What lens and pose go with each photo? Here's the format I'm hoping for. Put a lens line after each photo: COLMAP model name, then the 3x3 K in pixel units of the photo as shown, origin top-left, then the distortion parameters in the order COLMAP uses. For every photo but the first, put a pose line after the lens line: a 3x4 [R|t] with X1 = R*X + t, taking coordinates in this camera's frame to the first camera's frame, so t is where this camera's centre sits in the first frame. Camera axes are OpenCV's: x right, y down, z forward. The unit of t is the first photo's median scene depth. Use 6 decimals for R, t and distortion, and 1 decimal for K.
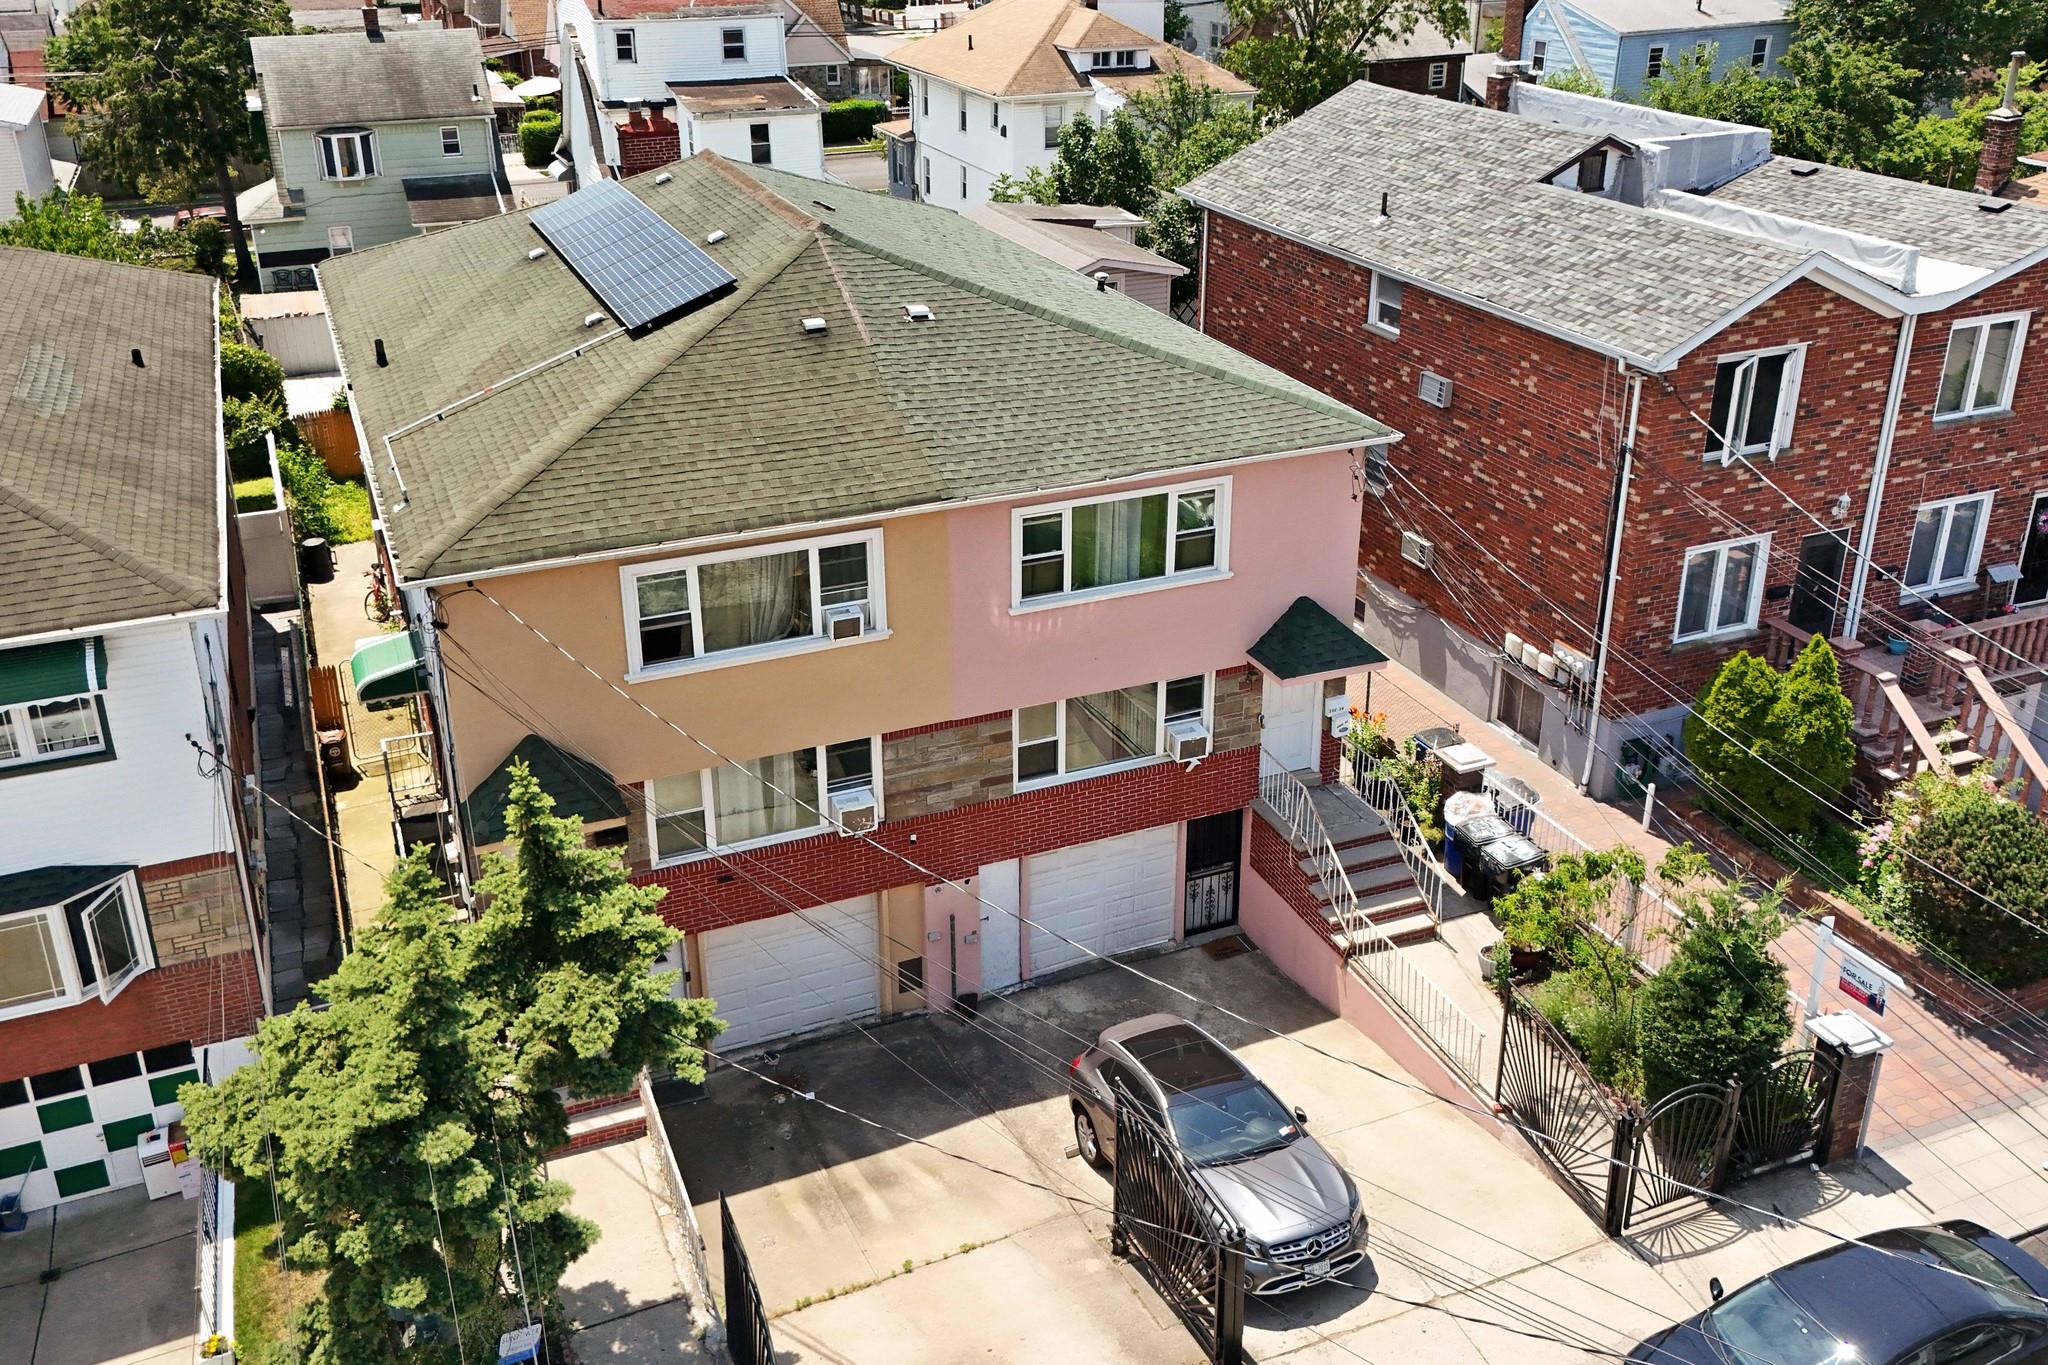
lens RADIAL K [[1790.4, 0, 1016.6], [0, 1790.4, 568.2], [0, 0, 1]] dist [0.064756, -0.074000]
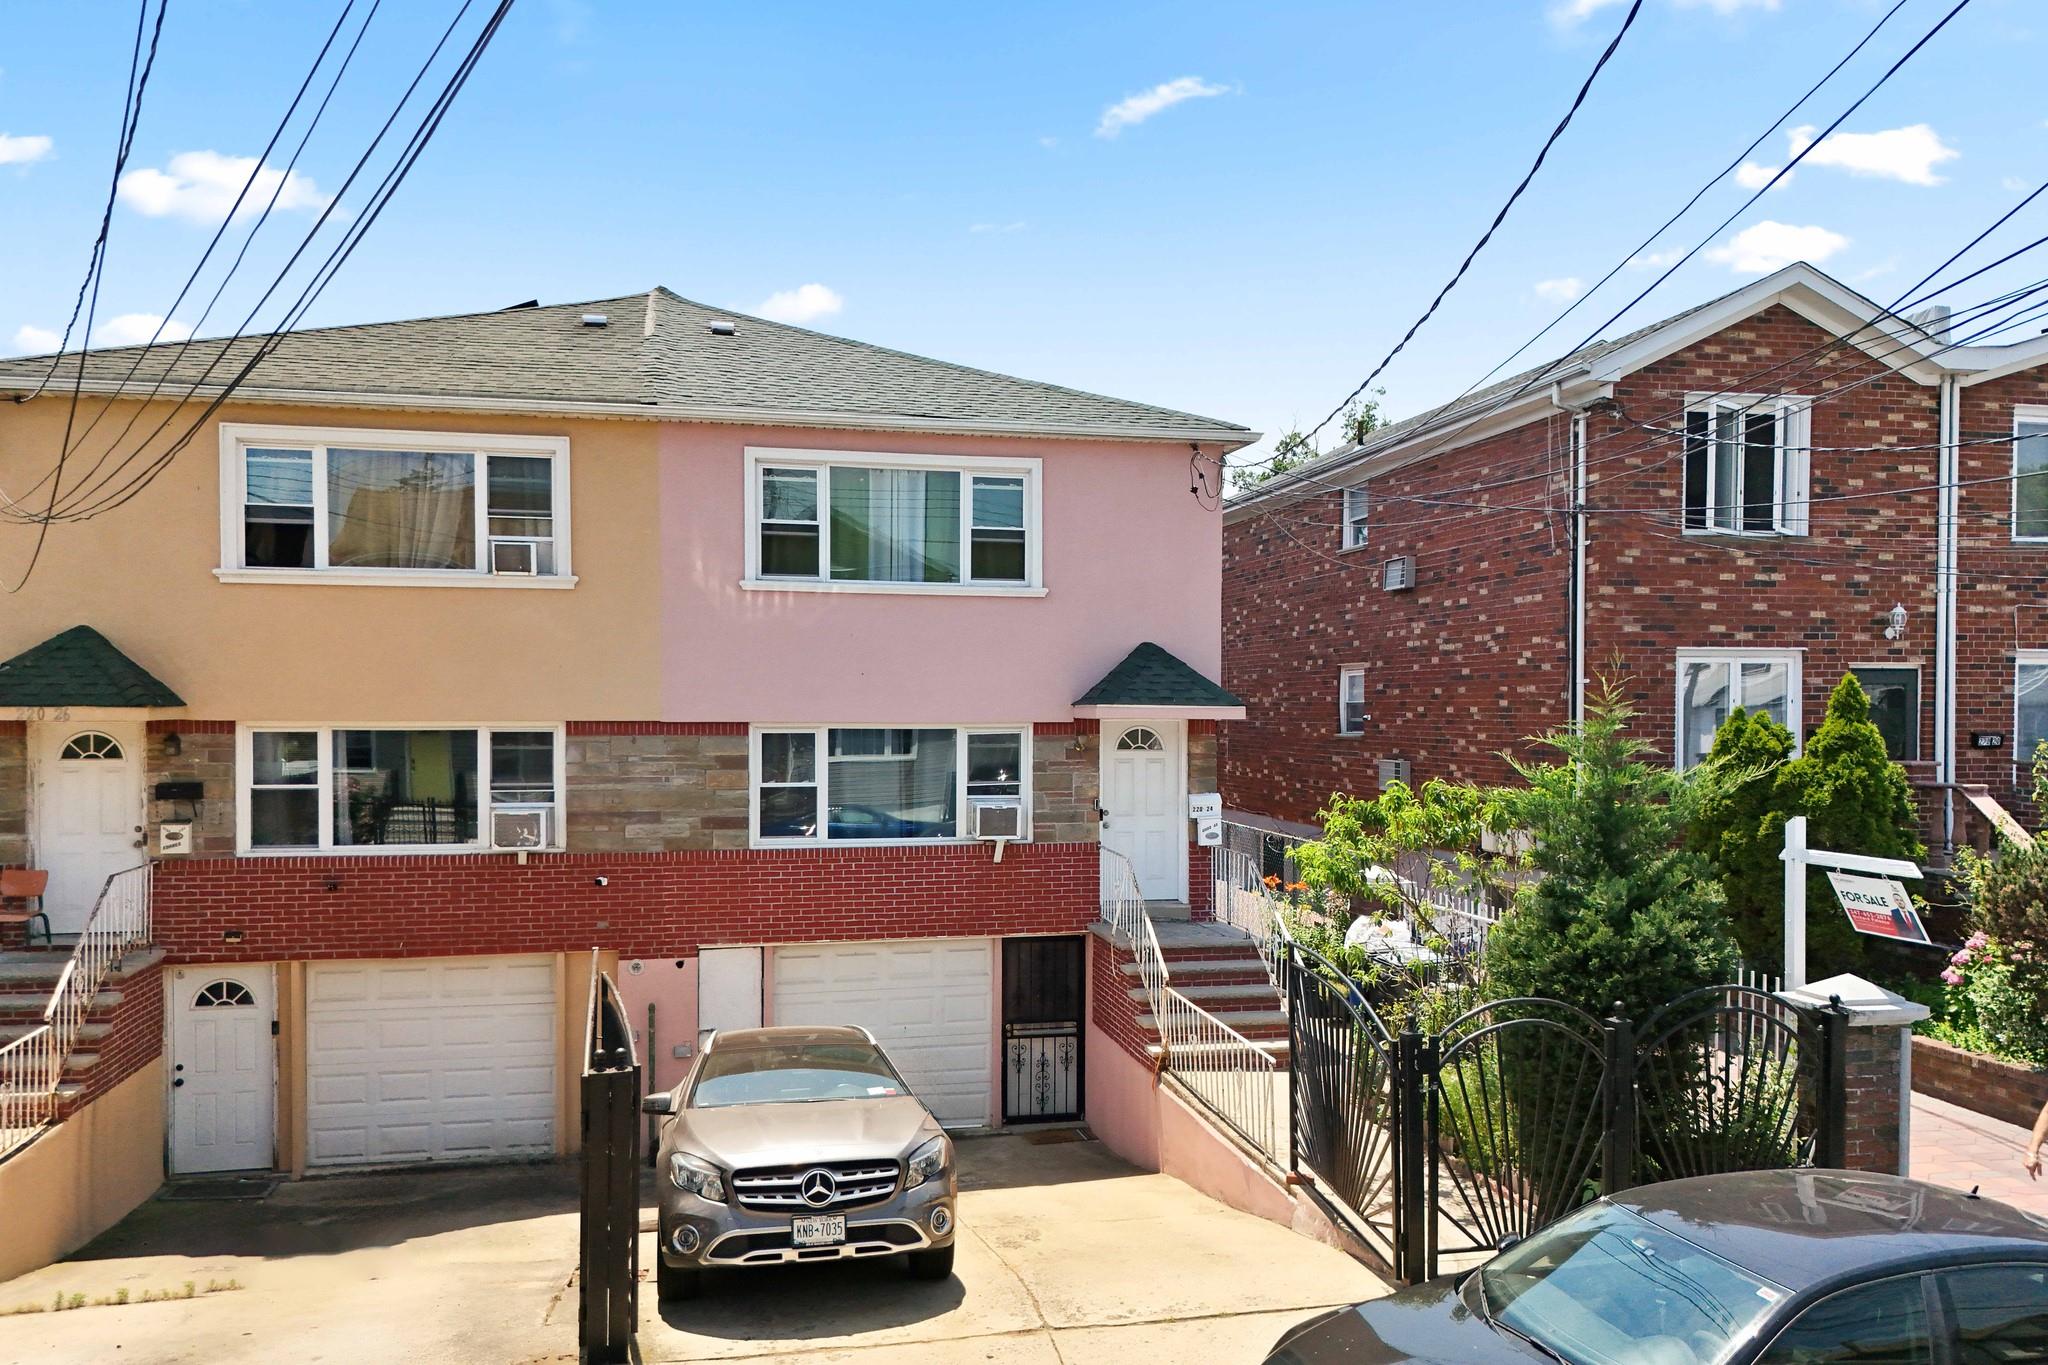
lens RADIAL K [[1522.3, 0, 1033.8], [0, 1522.3, 747.9], [0, 0, 1]] dist [0.056411, -0.051051]
pose [[0.984353, 0.011130, -0.175858, 0.231428], [-0.073639, 0.932660, -0.353161, 0.304649], [0.160085, 0.360585, 0.918886, 0.390912]]
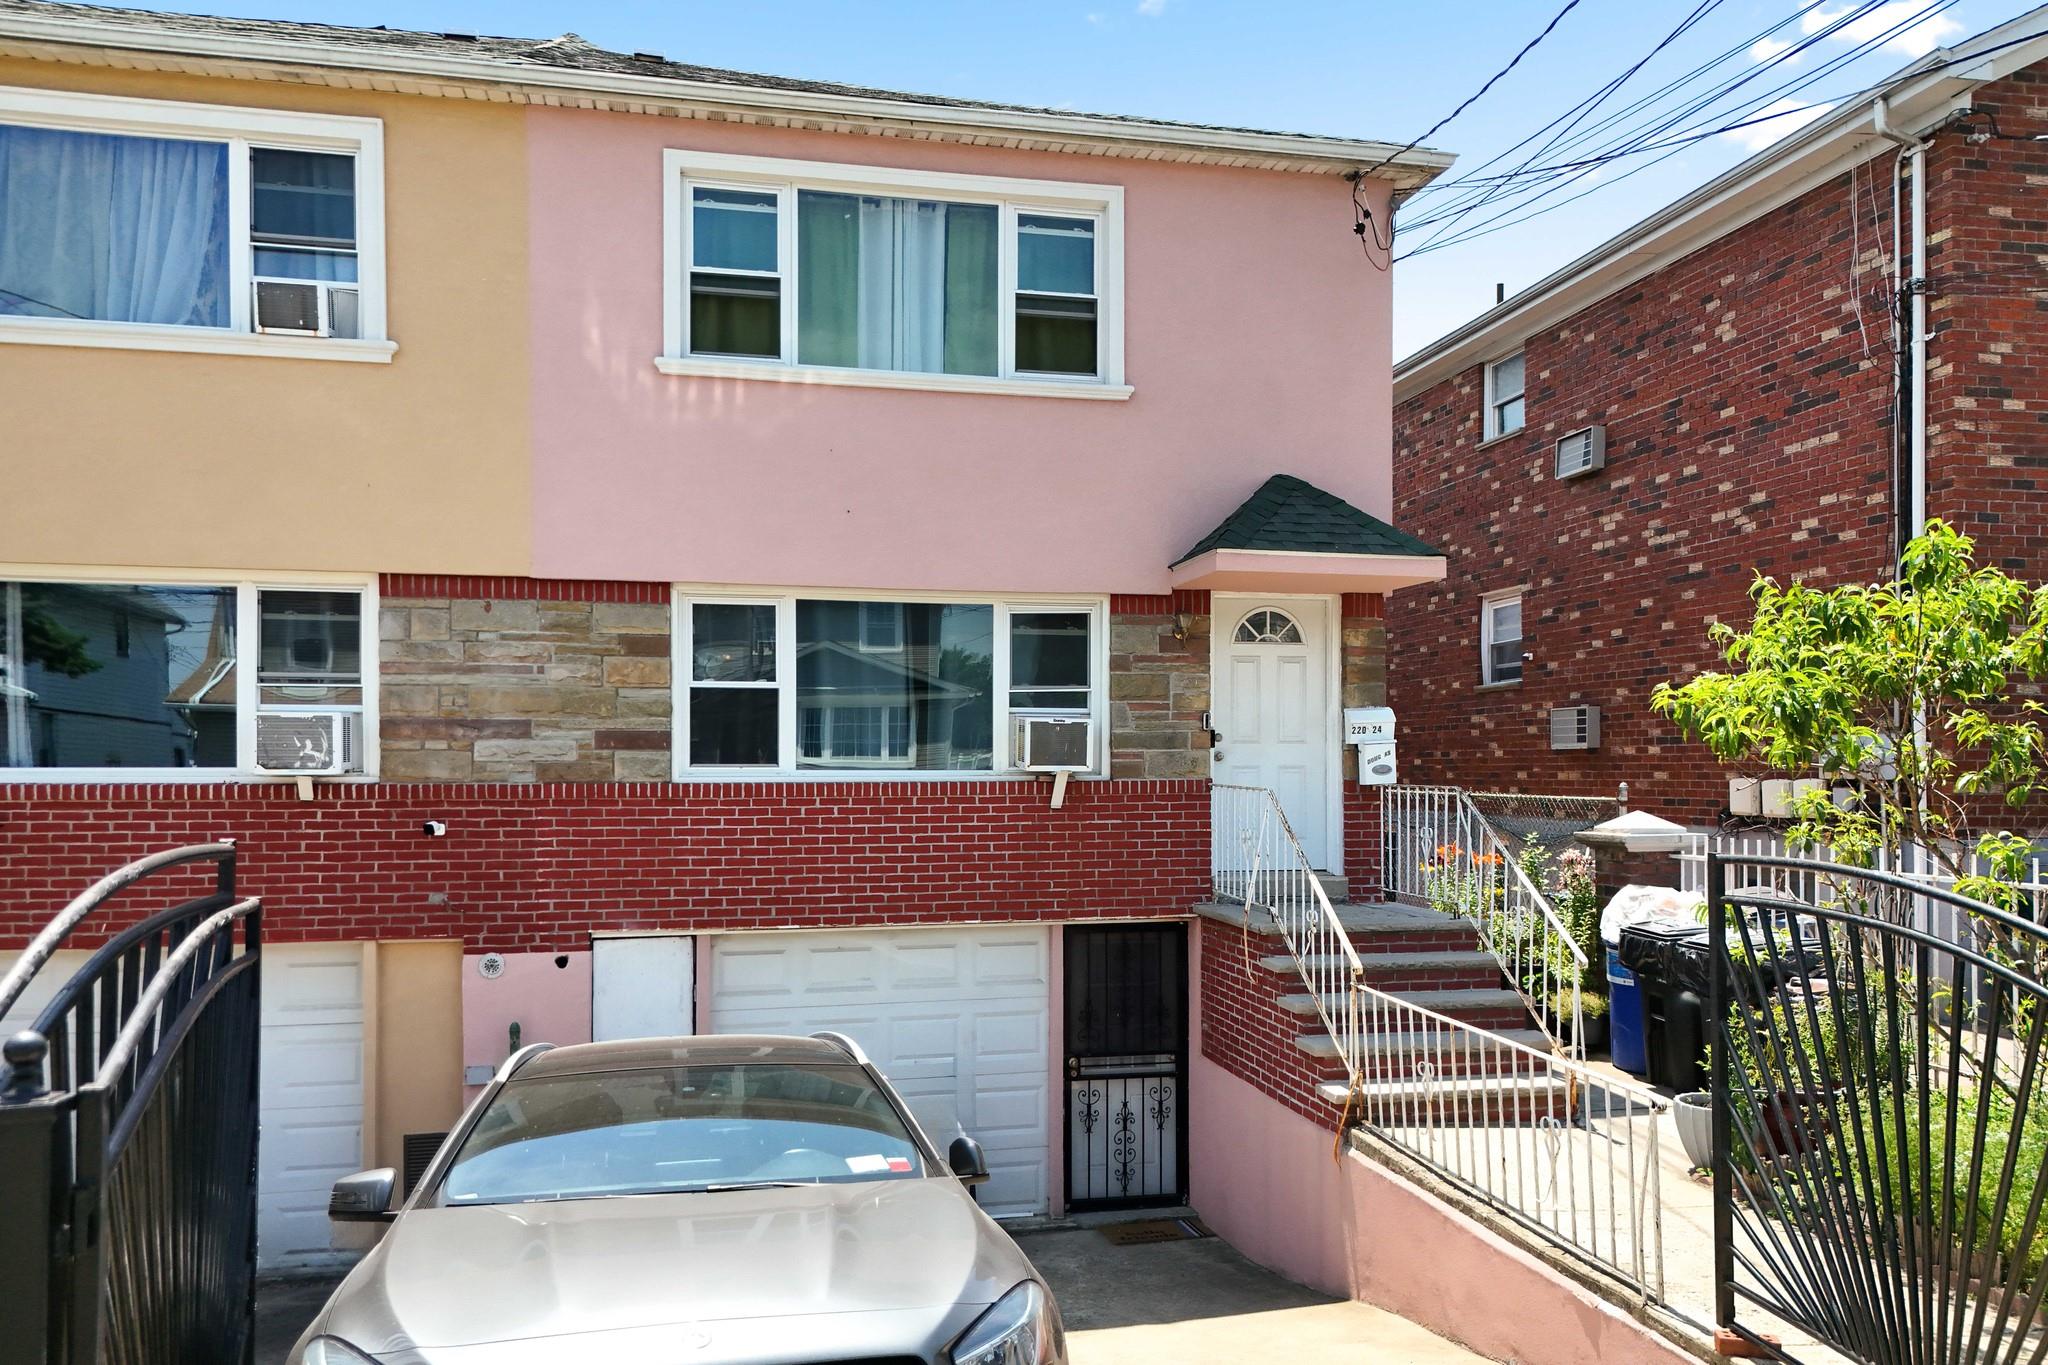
lens RADIAL K [[1522.3, 0, 1035.3], [0, 1522.3, 772.5], [0, 0, 1]] dist [0.056411, -0.051051]
pose [[0.984340, 0.002952, -0.176256, 0.169169], [-0.069968, 0.924271, -0.375271, 0.271300], [0.161800, 0.381726, 0.910003, 0.619859]]
